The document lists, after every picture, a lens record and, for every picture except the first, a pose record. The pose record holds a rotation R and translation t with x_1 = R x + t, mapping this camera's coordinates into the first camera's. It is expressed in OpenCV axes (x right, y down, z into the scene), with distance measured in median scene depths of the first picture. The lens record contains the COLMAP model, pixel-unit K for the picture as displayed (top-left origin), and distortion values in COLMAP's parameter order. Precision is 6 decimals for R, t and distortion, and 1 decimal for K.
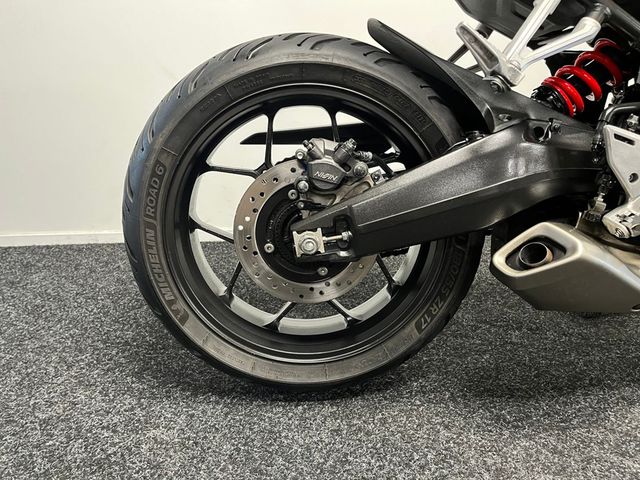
lens RADIAL K [[490.7, 0, 324.3], [0, 490.7, 241.5], [0, 0, 1]] dist [0.080327, -0.102235]
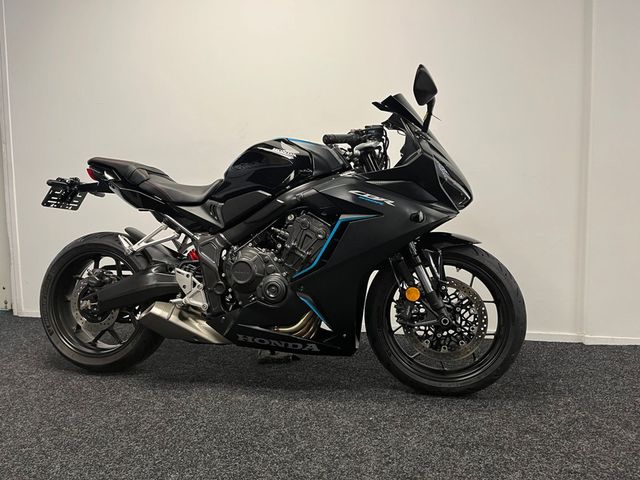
lens RADIAL K [[493.0, 0, 315.8], [0, 493.0, 237.3], [0, 0, 1]] dist [0.042802, -0.022689]
pose [[0.959459, 0.017674, -0.281293, 1.823267], [-0.090867, 0.964138, -0.249361, 0.199310], [0.266798, 0.264812, 0.926657, -1.250300]]
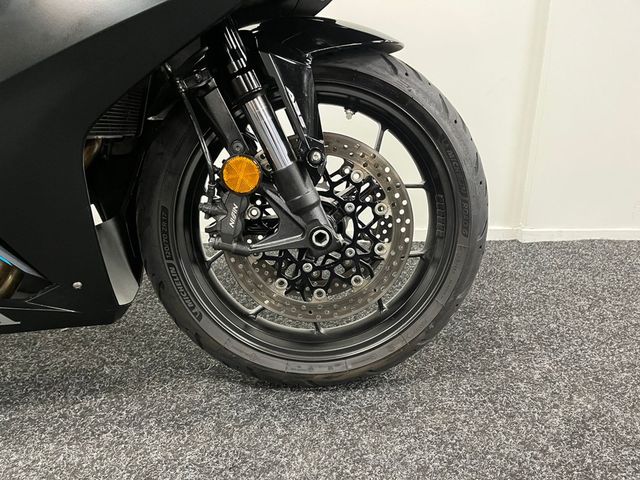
lens RADIAL K [[490.7, 0, 321.9], [0, 490.7, 244.1], [0, 0, 1]] dist [0.080327, -0.102235]
pose [[0.999495, 0.019108, -0.025384, 1.787765], [-0.019696, 0.999539, -0.023116, -0.007923], [0.024931, 0.023605, 0.999410, 0.125777]]
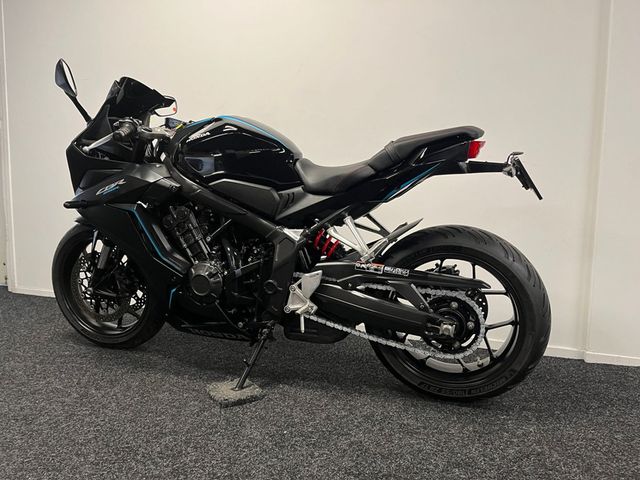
lens RADIAL K [[490.7, 0, 319.3], [0, 490.7, 243.1], [0, 0, 1]] dist [0.080327, -0.102235]
pose [[0.917788, 0.067384, -0.391311, 2.250311], [-0.159526, 0.965037, -0.207976, 0.083211], [0.363615, 0.253303, 0.896449, -0.822397]]
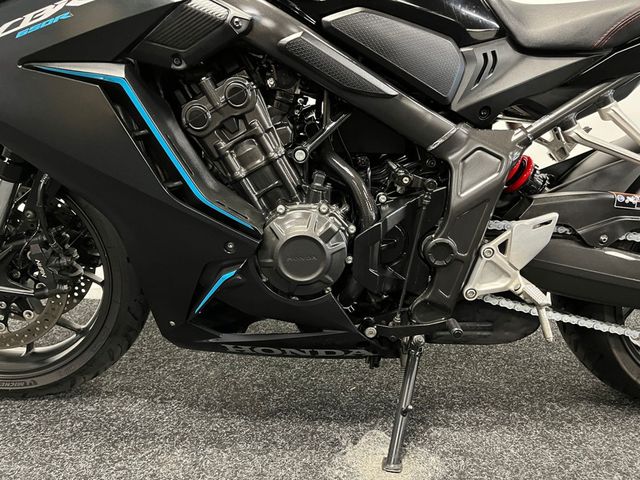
lens RADIAL K [[490.7, 0, 323.9], [0, 490.7, 242.1], [0, 0, 1]] dist [0.080327, -0.102235]
pose [[0.998398, 0.042792, -0.037009, 1.021519], [-0.047431, 0.989678, -0.135235, -0.010688], [0.030840, 0.136774, 0.990122, 0.015262]]
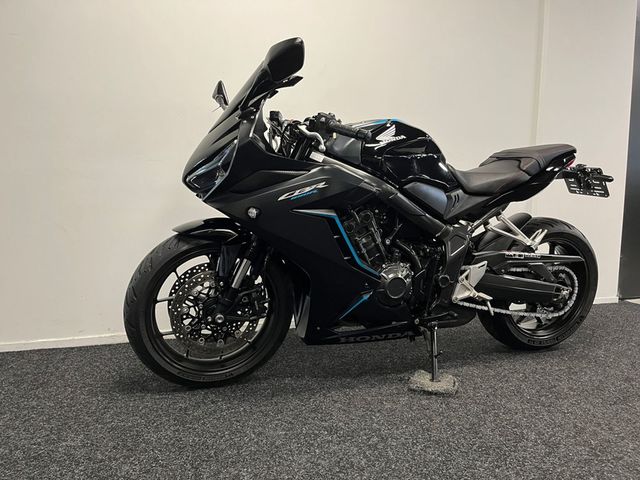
lens RADIAL K [[490.7, 0, 322.6], [0, 490.7, 243.9], [0, 0, 1]] dist [0.080327, -0.102235]
pose [[0.961503, -0.008330, 0.274669, 0.043908], [0.073215, 0.971176, -0.226842, 0.171253], [-0.264862, 0.238219, 0.934398, -1.002942]]
